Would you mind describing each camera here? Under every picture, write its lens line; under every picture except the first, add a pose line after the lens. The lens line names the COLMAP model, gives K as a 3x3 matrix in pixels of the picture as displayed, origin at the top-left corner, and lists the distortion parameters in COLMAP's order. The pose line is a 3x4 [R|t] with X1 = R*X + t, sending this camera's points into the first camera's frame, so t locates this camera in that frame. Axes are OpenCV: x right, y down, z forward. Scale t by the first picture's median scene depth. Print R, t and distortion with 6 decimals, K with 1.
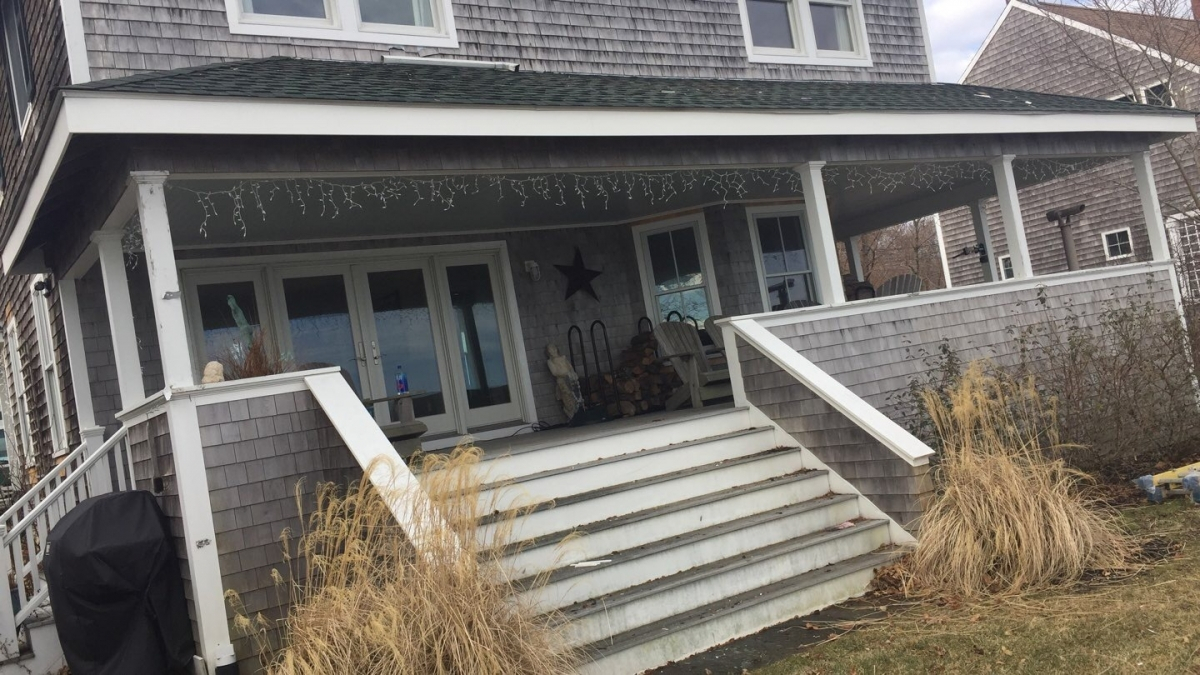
lens RADIAL K [[1027.4, 0, 602.3], [0, 1027.4, 334.7], [0, 0, 1]] dist [0.080805, -0.102748]
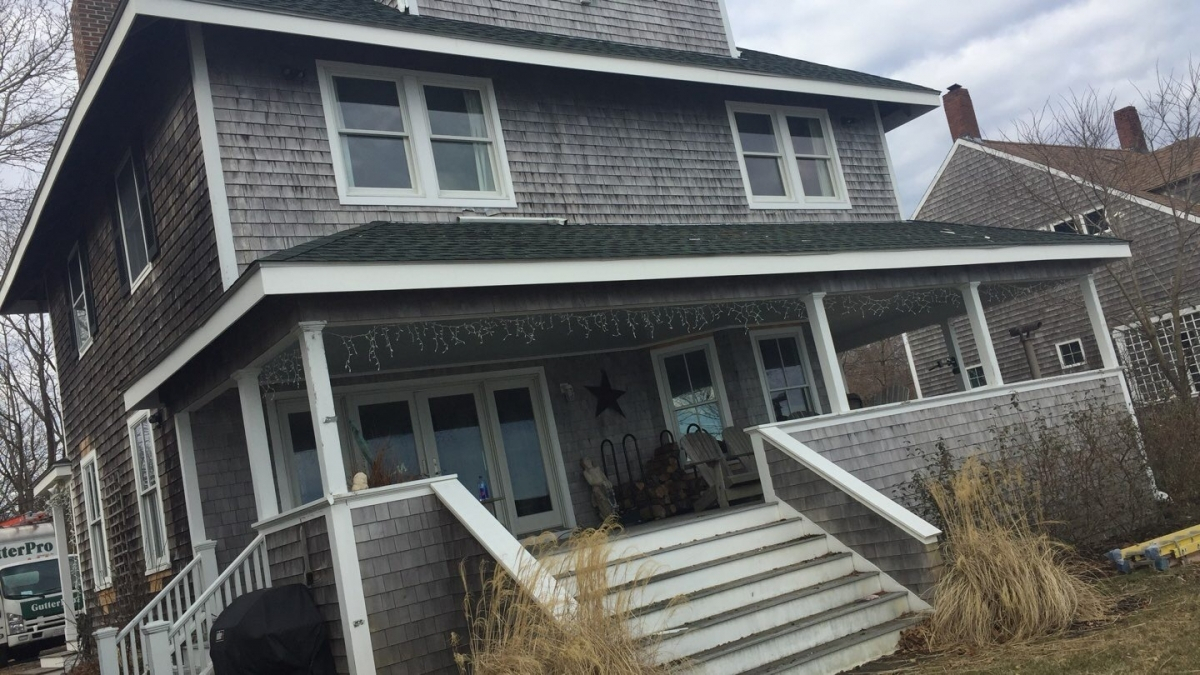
lens RADIAL K [[1027.4, 0, 602.3], [0, 1027.4, 334.7], [0, 0, 1]] dist [0.080805, -0.102748]
pose [[0.998902, -0.028433, 0.037221, -0.085940], [0.032596, 0.992658, -0.116483, 0.010368], [-0.033636, 0.117568, 0.992495, -0.162705]]
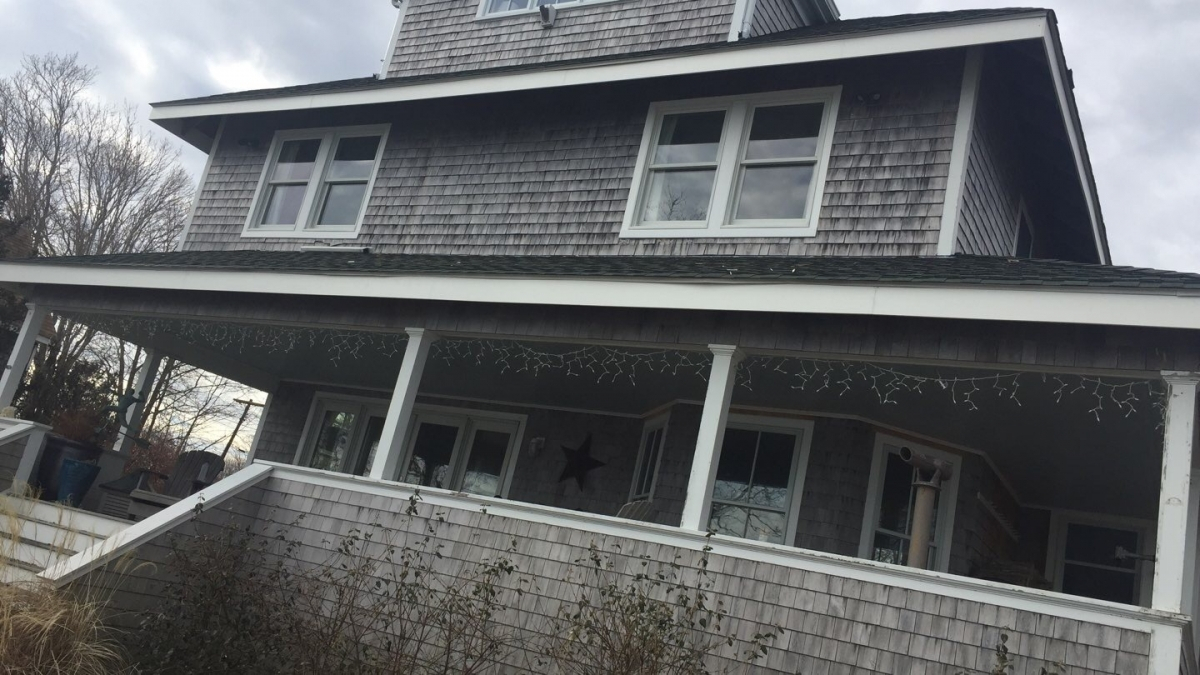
lens RADIAL K [[1043.8, 0, 597.1], [0, 1043.8, 321.6], [0, 0, 1]] dist [0.061572, -0.001402]
pose [[0.398436, 0.004751, -0.917184, 1.127793], [-0.236729, 0.966638, -0.097831, -0.118010], [0.886120, 0.256103, 0.386268, 0.765259]]
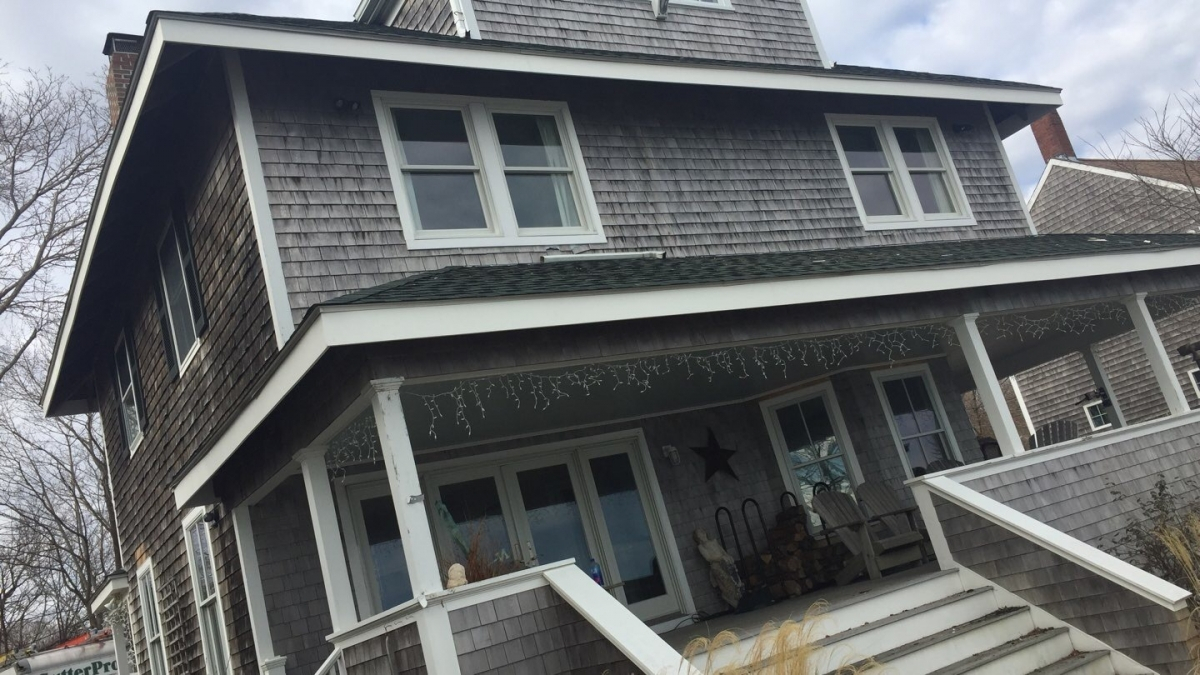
lens RADIAL K [[1027.4, 0, 602.3], [0, 1027.4, 334.7], [0, 0, 1]] dist [0.080805, -0.102748]
pose [[0.994727, -0.101812, -0.012365, -0.135733], [0.097573, 0.976590, -0.191706, 0.009857], [0.031594, 0.189488, 0.981375, 0.005118]]
